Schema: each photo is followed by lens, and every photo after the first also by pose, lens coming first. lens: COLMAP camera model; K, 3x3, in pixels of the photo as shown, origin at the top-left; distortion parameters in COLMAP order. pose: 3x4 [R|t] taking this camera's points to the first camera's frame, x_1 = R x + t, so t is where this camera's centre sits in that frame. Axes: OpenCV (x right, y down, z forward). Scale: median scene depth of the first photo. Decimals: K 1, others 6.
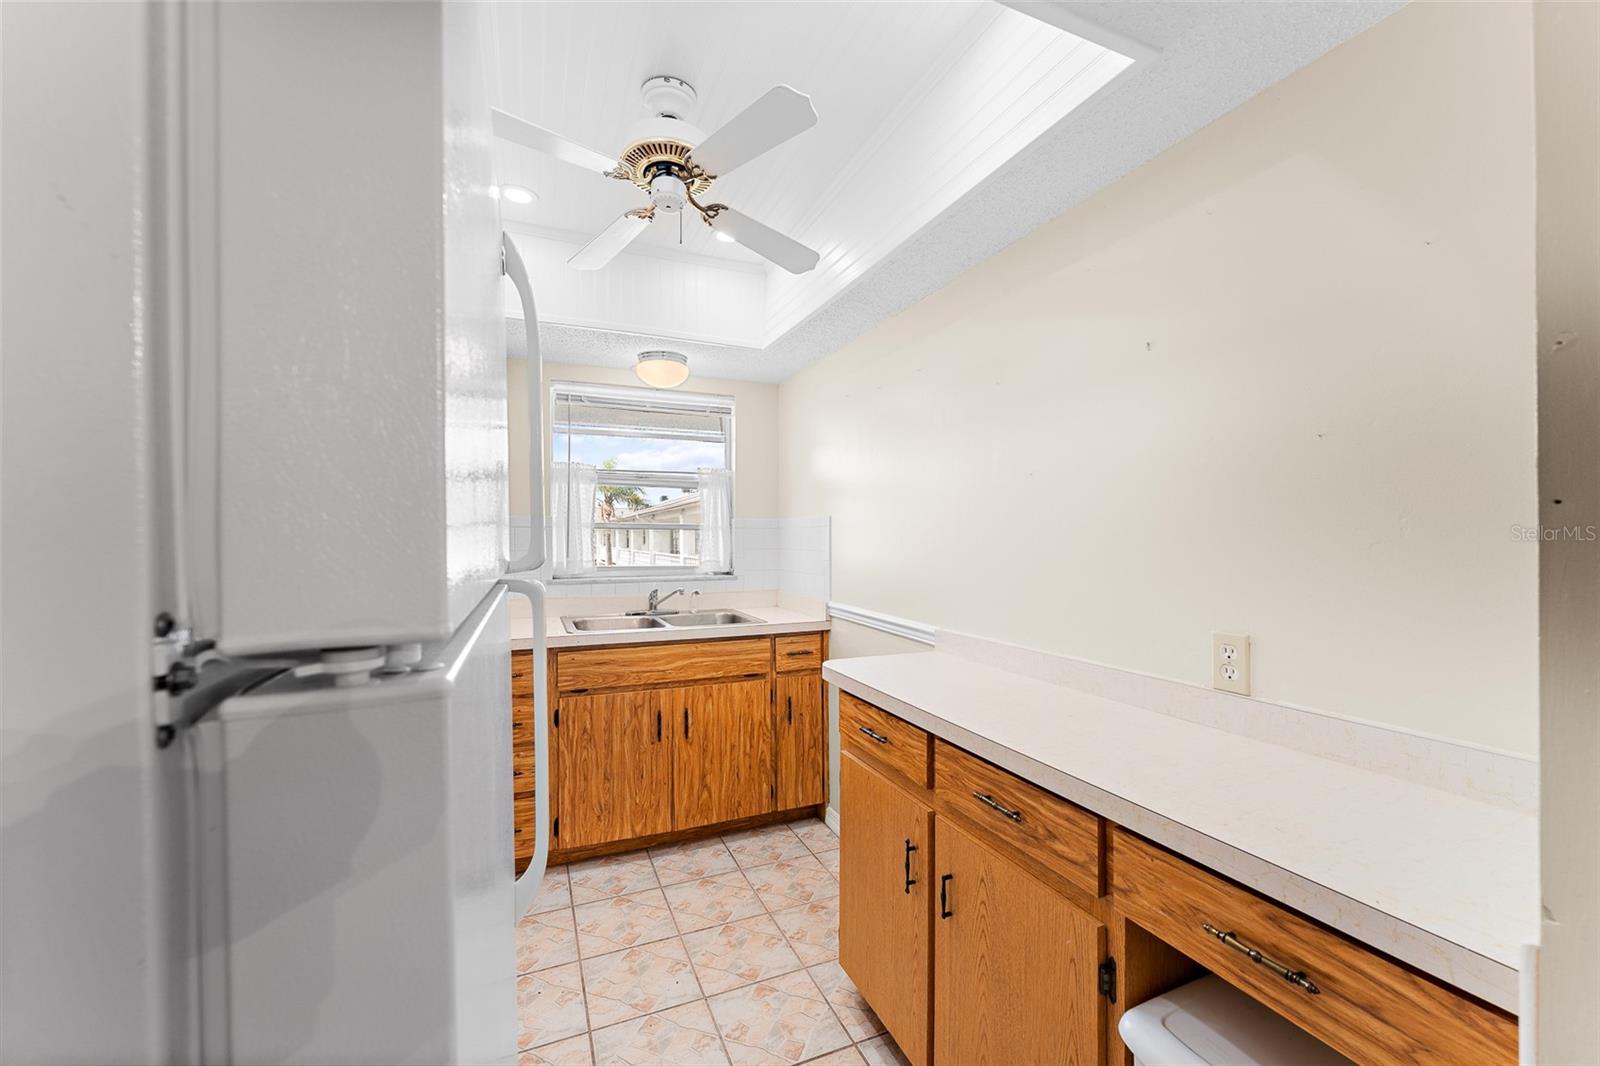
lens RADIAL K [[635.9, 0, 800.0], [0, 635.9, 533.0], [0, 0, 1]] dist [0.003448, 0.000037]
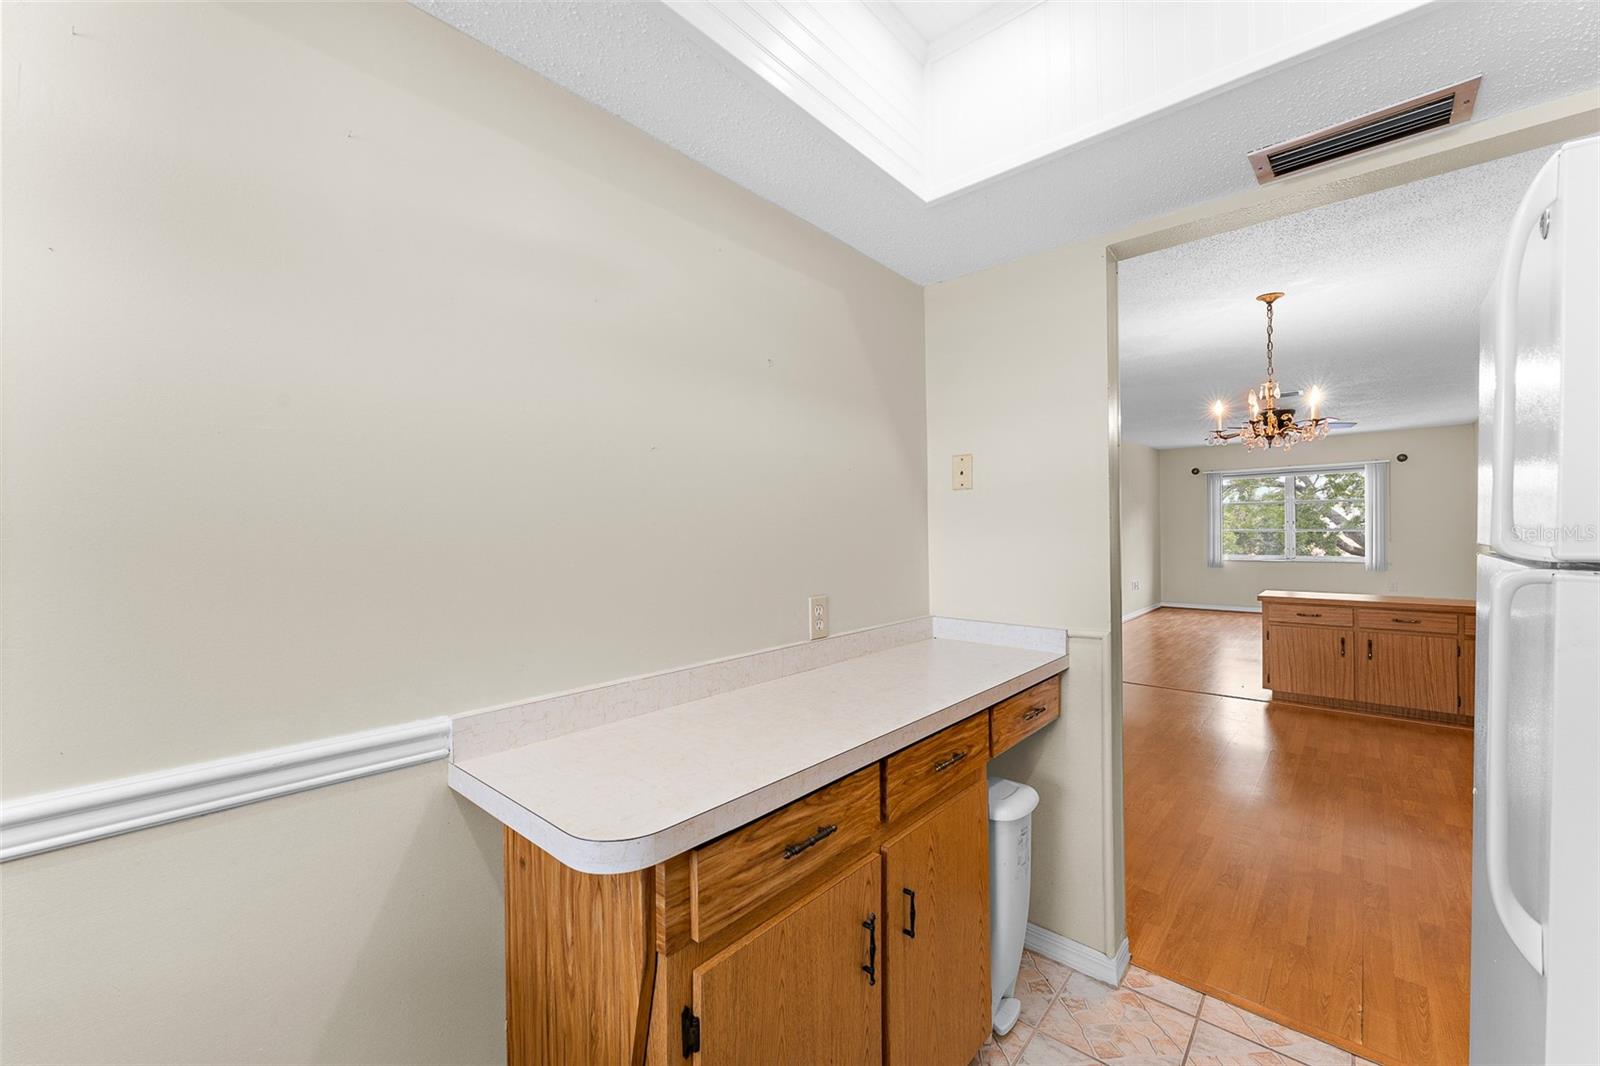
lens RADIAL K [[635.9, 0, 800.0], [0, 635.9, 533.0], [0, 0, 1]] dist [0.003448, 0.000037]
pose [[-0.428985, 0.001464, 0.903311, -0.321720], [0.005356, 0.999985, 0.000923, 0.008941], [-0.903296, 0.005234, -0.428986, 0.917444]]
